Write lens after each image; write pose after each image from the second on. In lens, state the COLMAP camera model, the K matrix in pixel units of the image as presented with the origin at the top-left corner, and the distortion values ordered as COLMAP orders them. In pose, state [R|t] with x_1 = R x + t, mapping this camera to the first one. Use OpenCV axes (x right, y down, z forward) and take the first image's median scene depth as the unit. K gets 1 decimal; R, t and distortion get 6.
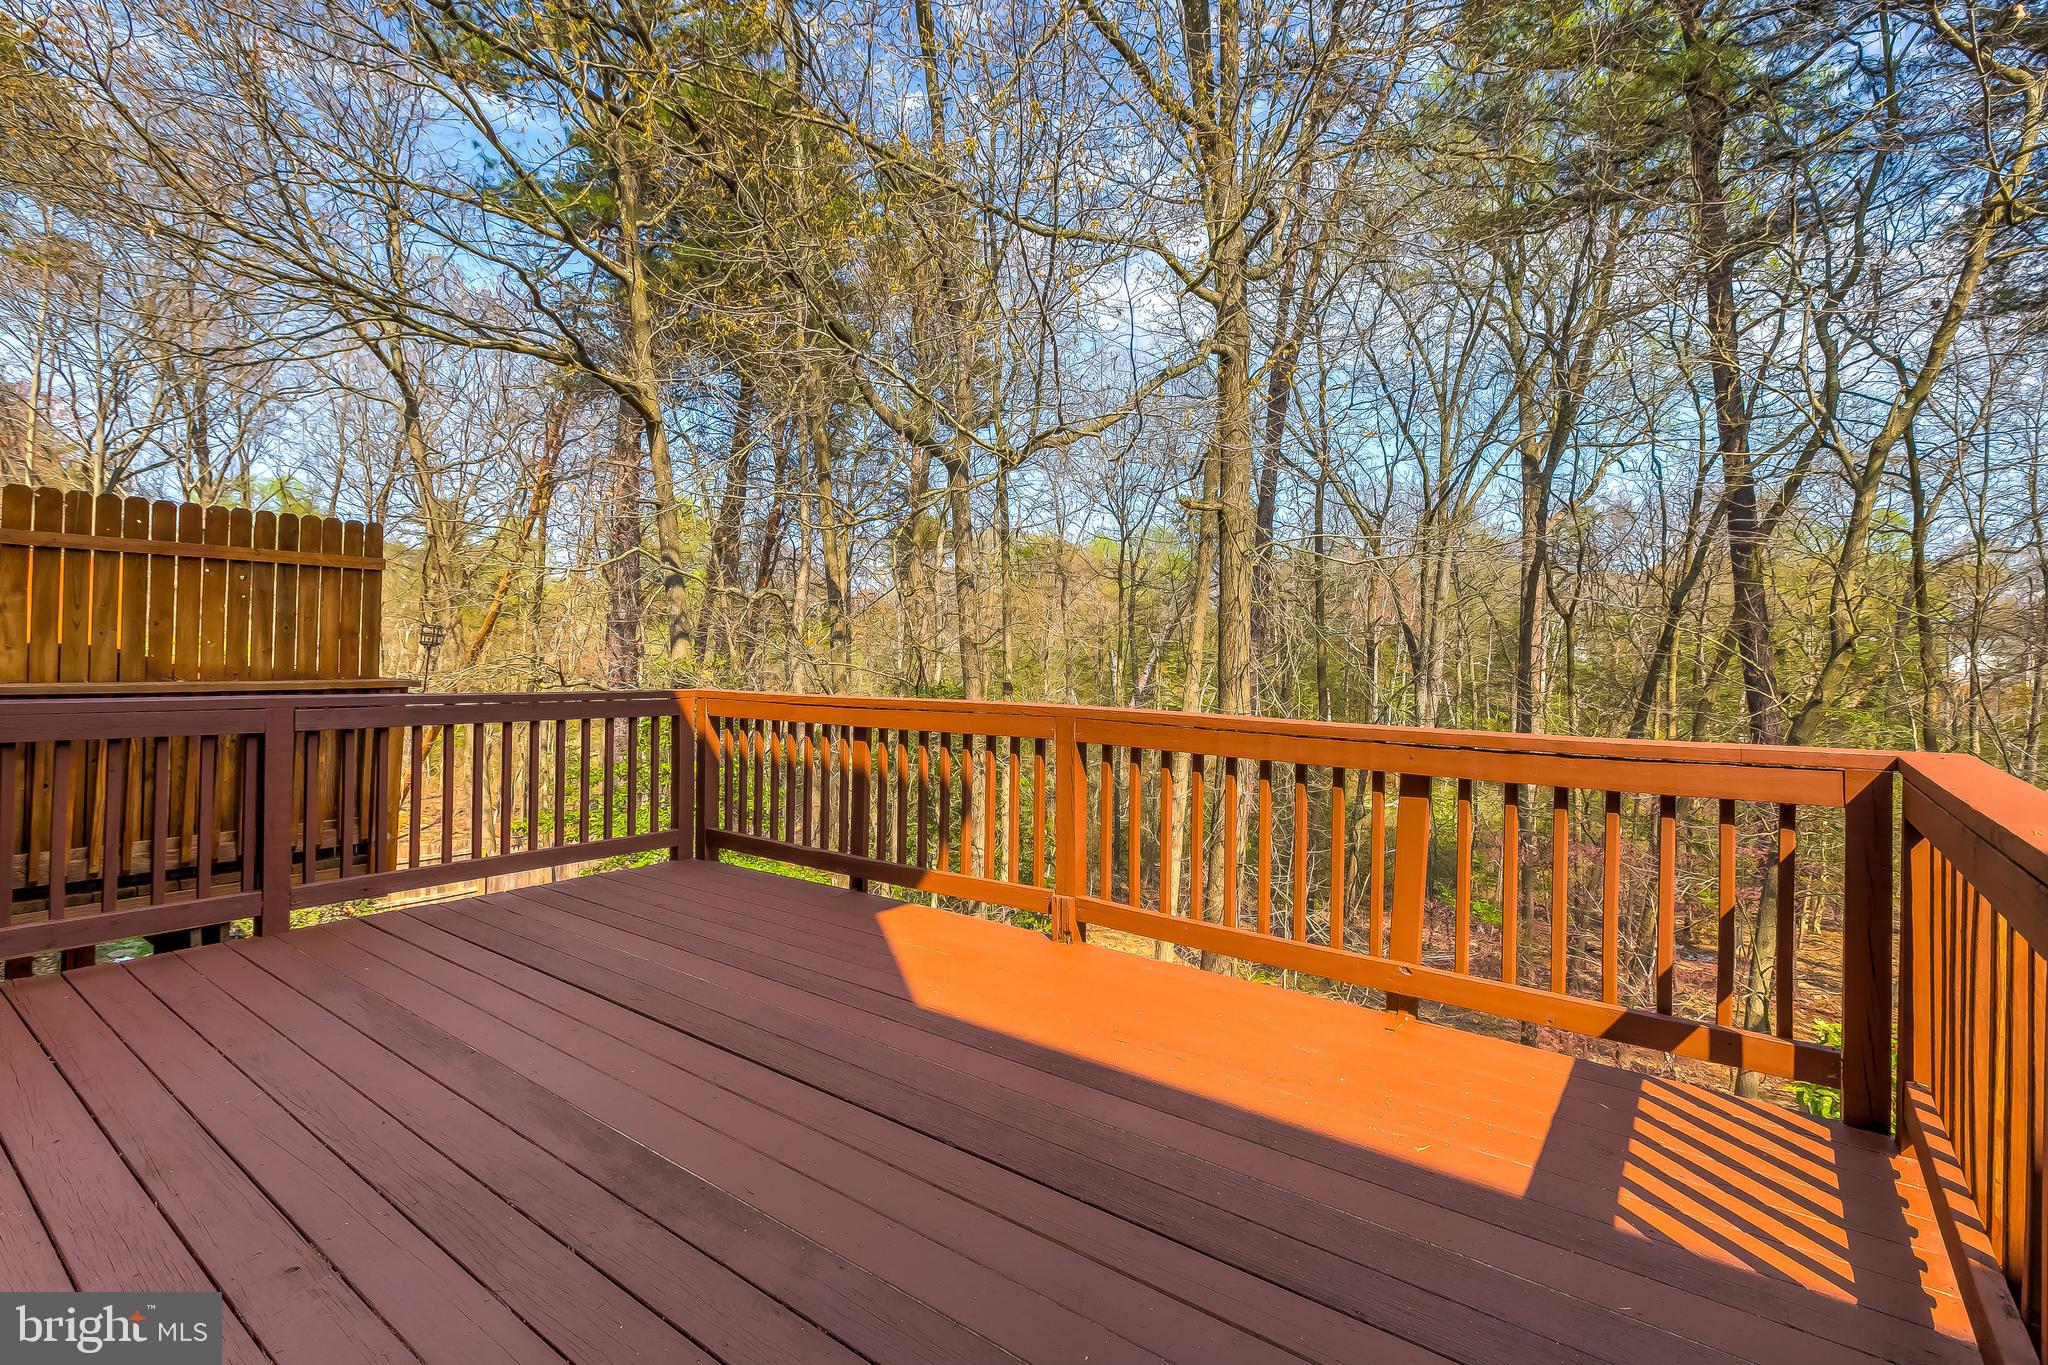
lens RADIAL K [[909.5, 0, 1022.1], [0, 909.5, 630.2], [0, 0, 1]] dist [-0.000354, -0.000076]
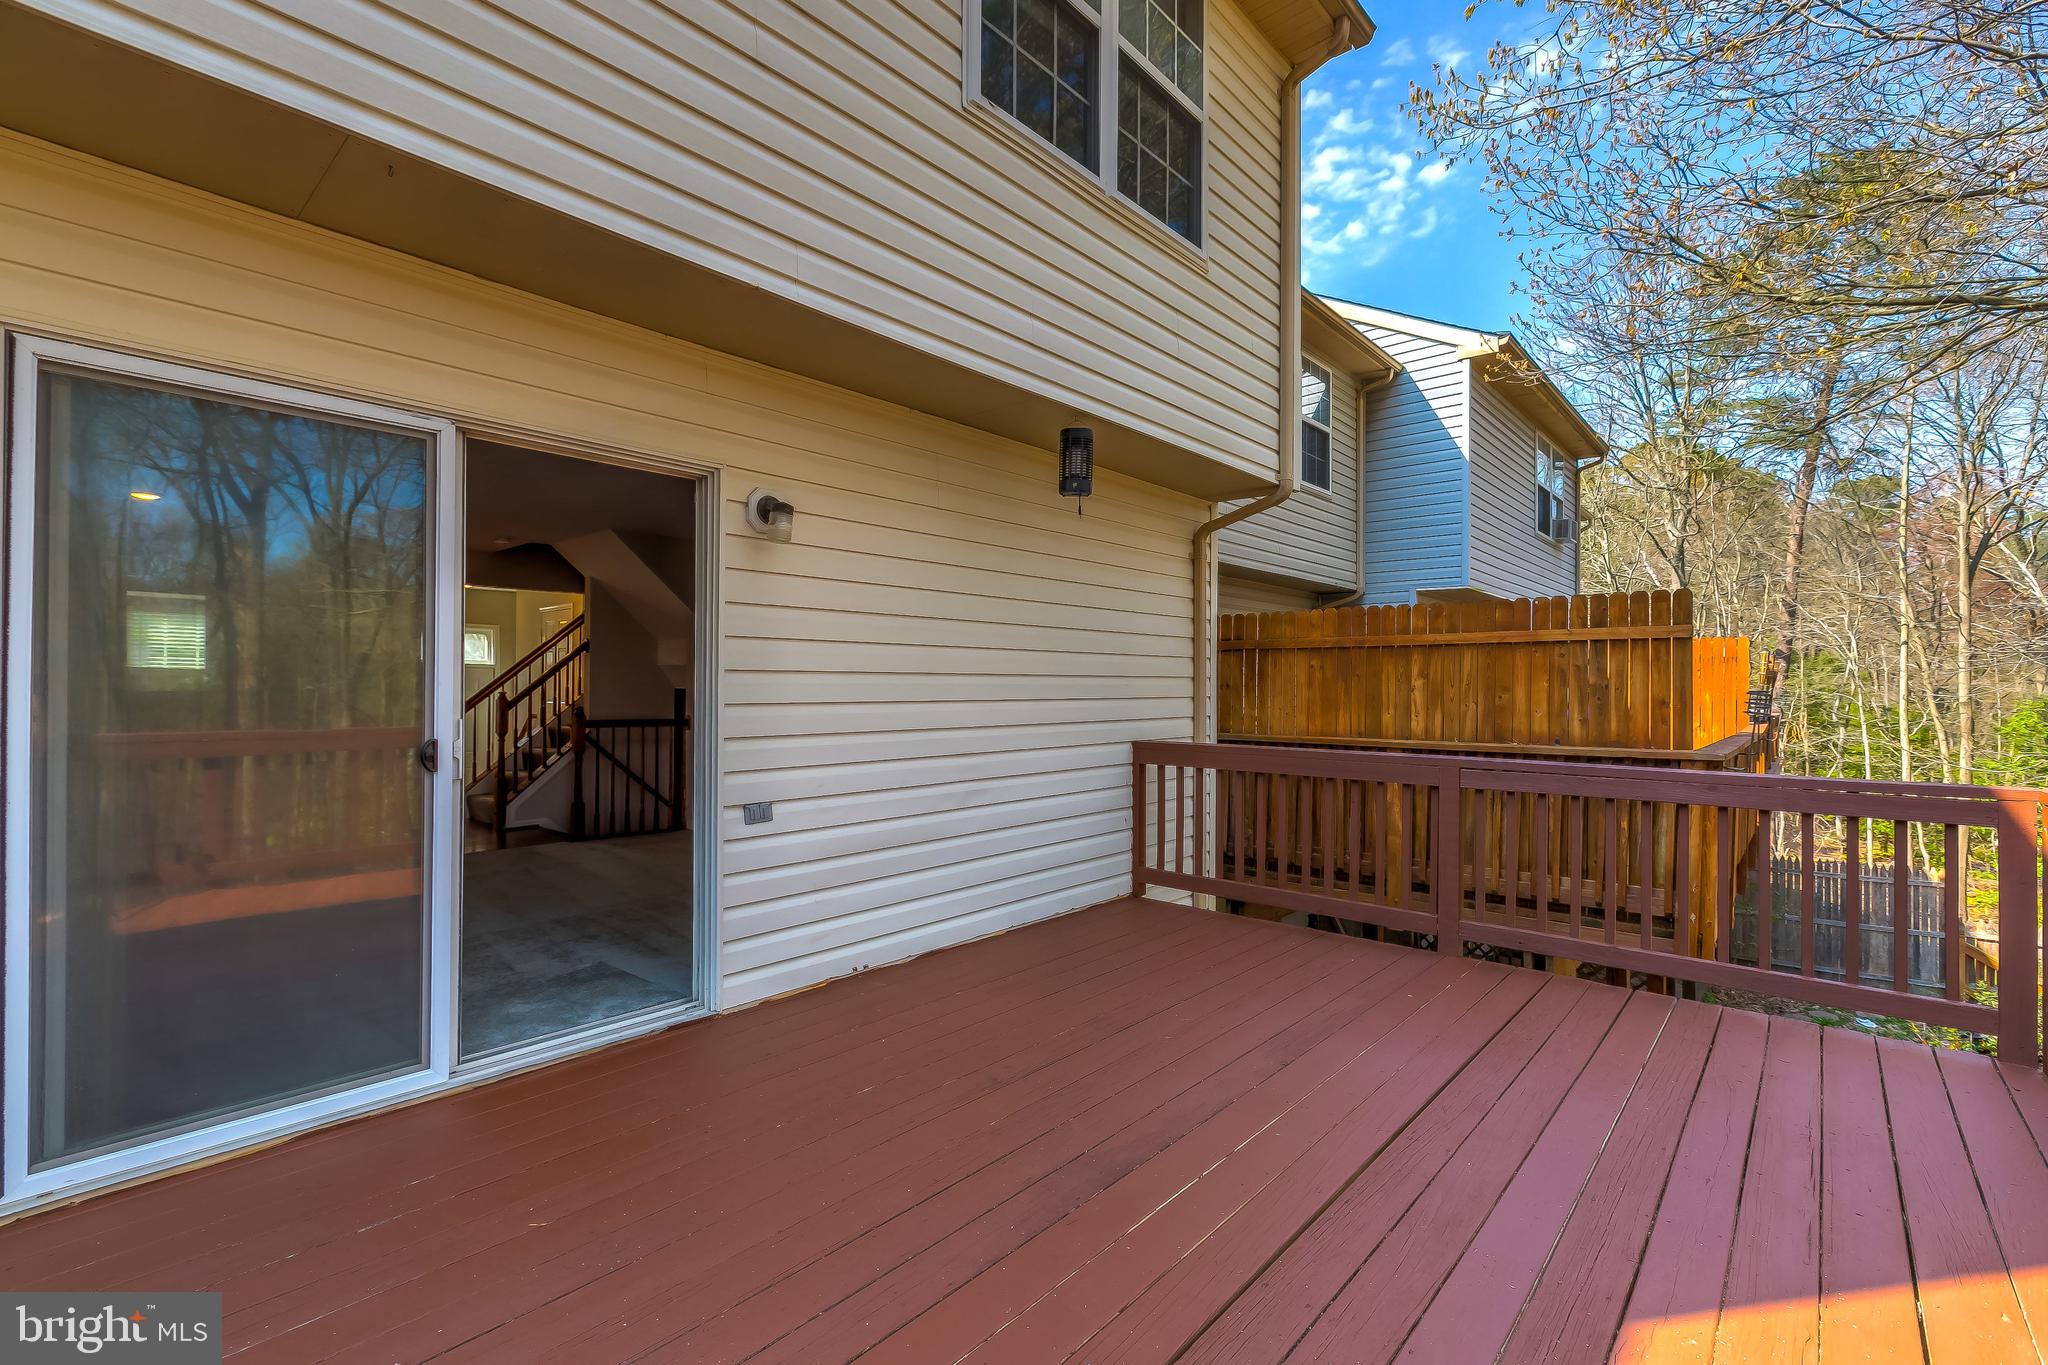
lens RADIAL K [[928.8, 0, 1024.0], [0, 928.8, 682.5], [0, 0, 1]] dist [0.000568, 0.000128]
pose [[-0.093562, -0.037791, -0.994896, 0.324730], [0.003220, 0.999263, -0.038259, 0.015674], [0.995608, -0.006784, -0.093372, 0.410743]]
